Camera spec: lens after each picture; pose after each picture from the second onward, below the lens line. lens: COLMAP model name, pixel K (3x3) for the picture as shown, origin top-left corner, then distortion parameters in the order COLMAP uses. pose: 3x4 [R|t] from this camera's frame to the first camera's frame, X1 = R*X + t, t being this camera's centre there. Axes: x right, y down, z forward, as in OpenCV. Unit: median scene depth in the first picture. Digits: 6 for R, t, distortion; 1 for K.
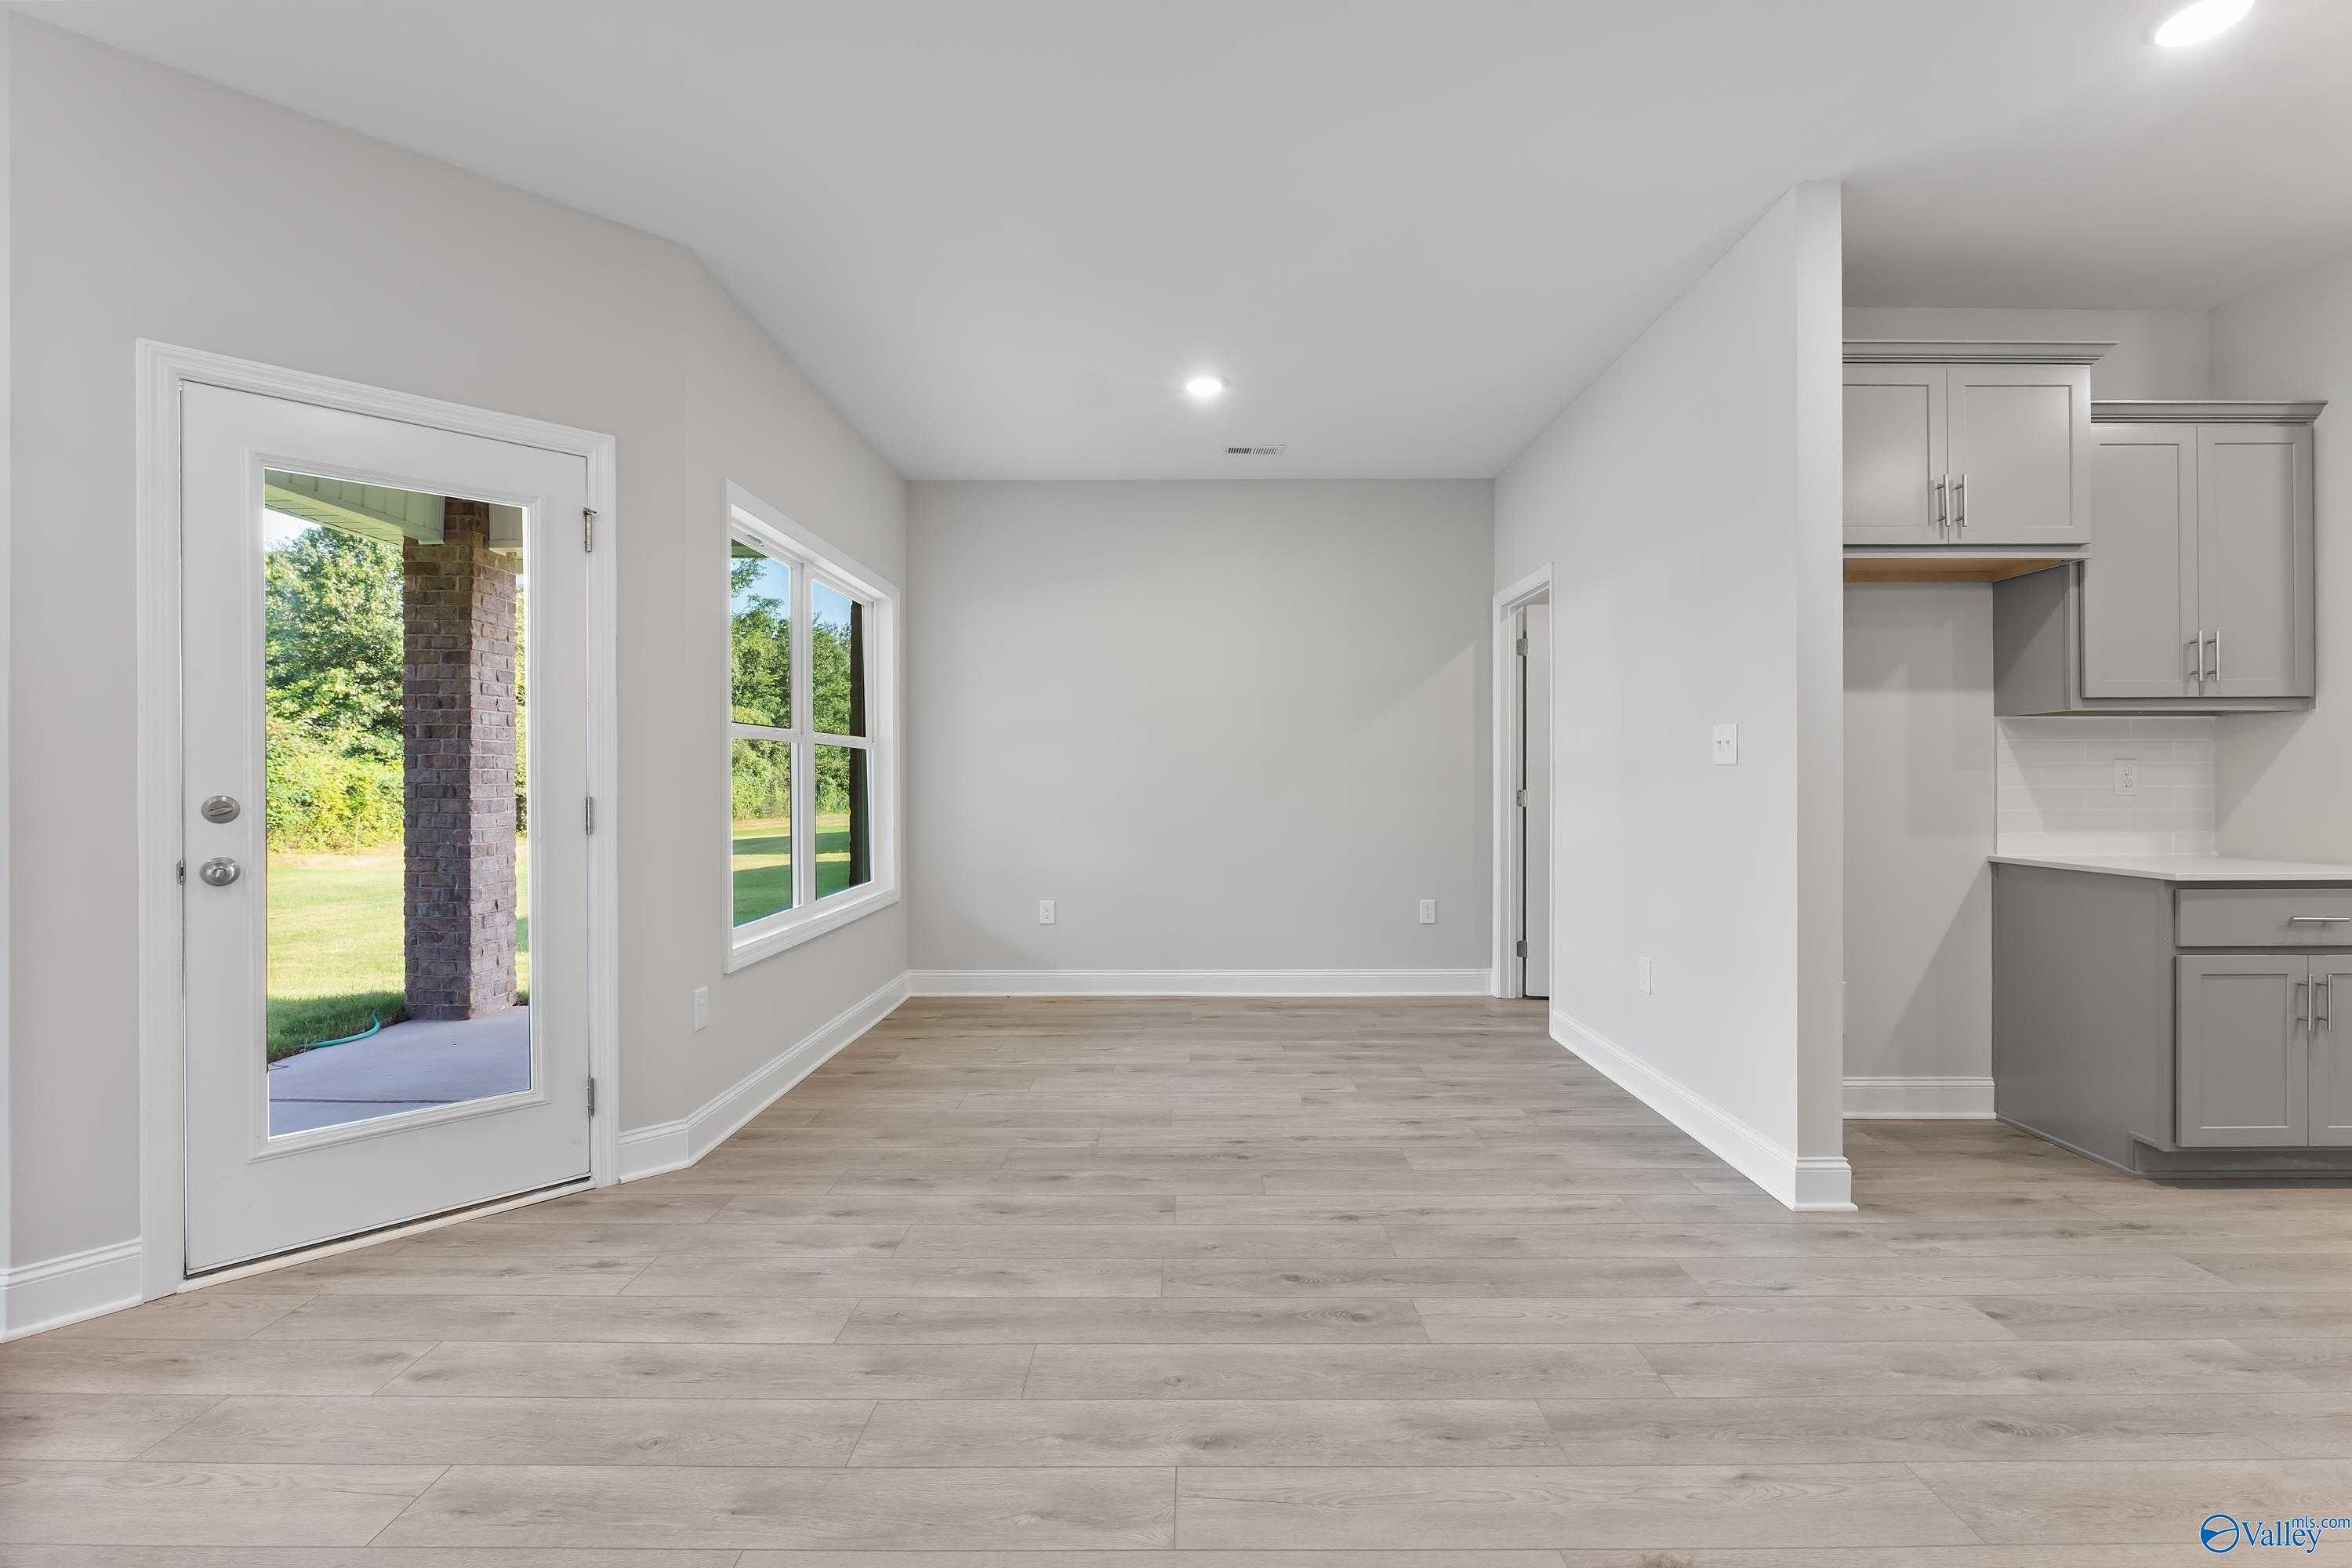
lens RADIAL K [[987.4, 0, 1180.8], [0, 987.4, 780.5], [0, 0, 1]] dist [-0.011343, -0.000322]
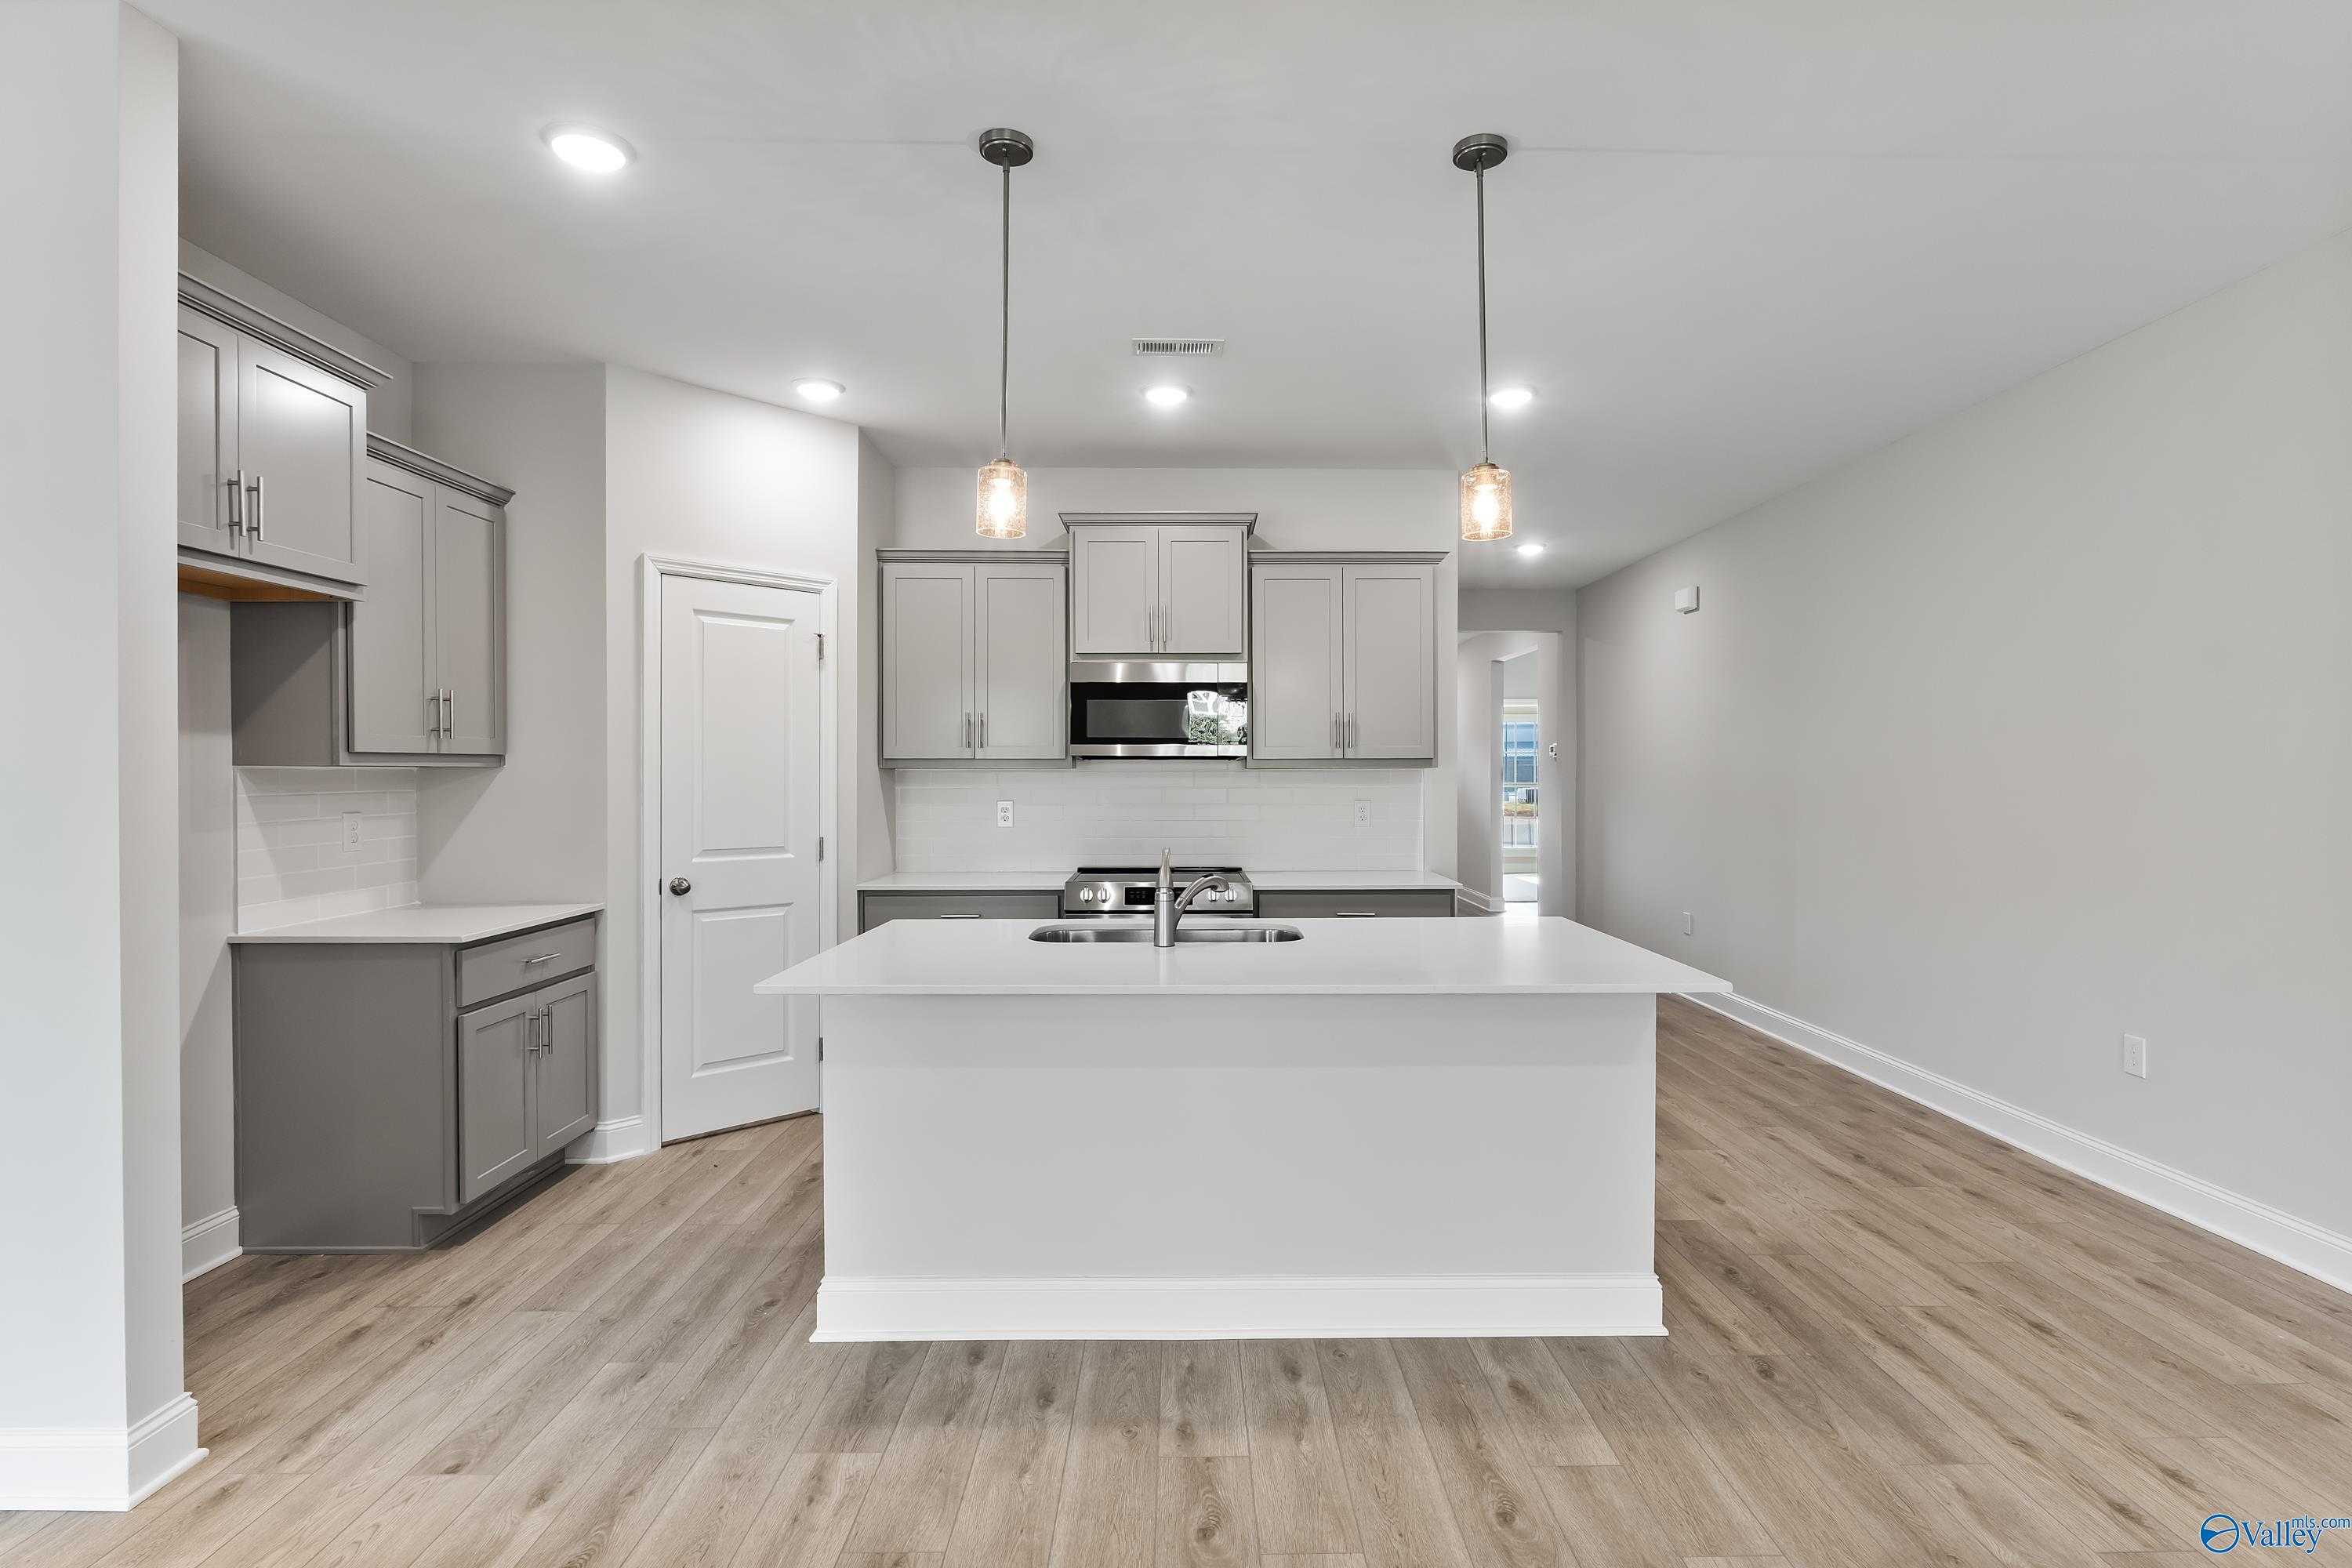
lens RADIAL K [[1150.4, 0, 1197.3], [0, 1150.4, 781.6], [0, 0, 1]] dist [0.000332, 0.000309]
pose [[-0.020180, -0.006334, 0.999776, -0.168063], [0.000499, 0.999980, 0.006345, -0.065007], [-0.999796, 0.000627, -0.020176, 0.241465]]
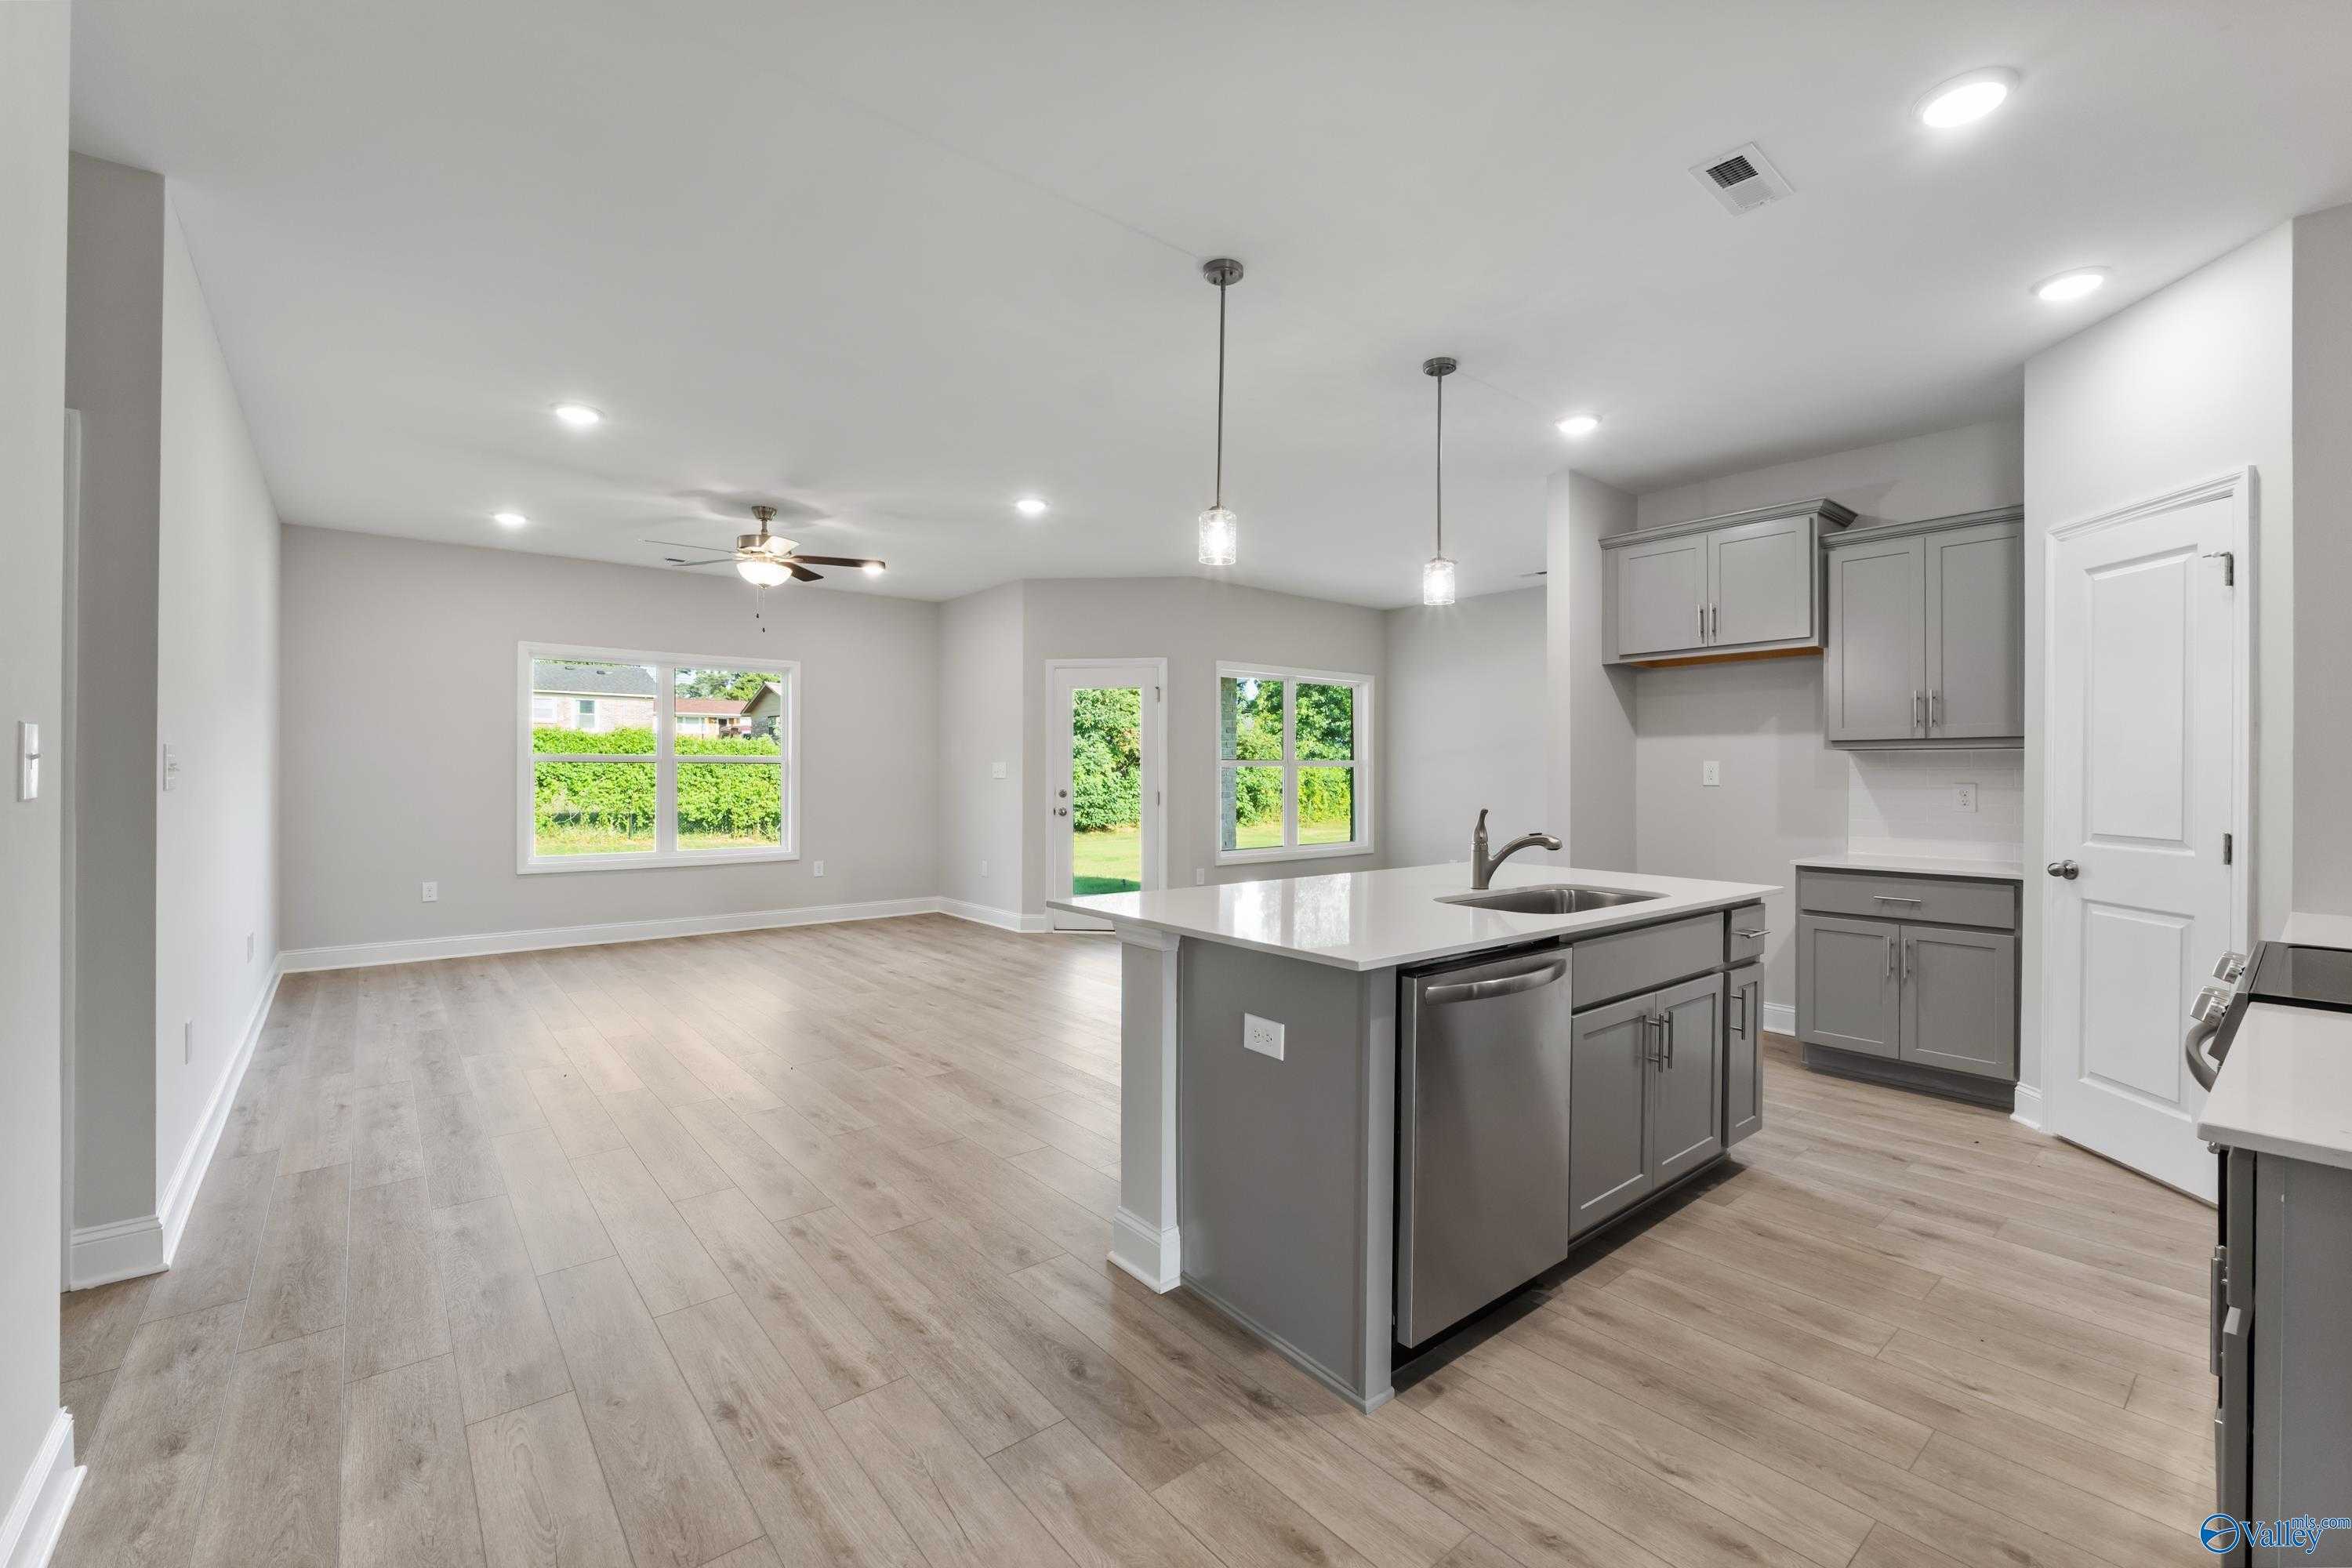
lens RADIAL K [[987.4, 0, 1188.8], [0, 987.4, 778.7], [0, 0, 1]] dist [-0.011343, -0.000322]
pose [[0.643114, 0.008565, -0.765722, 1.462015], [-0.006156, 0.999963, 0.006015, -0.033338], [0.765746, 0.000846, 0.643143, -0.660767]]
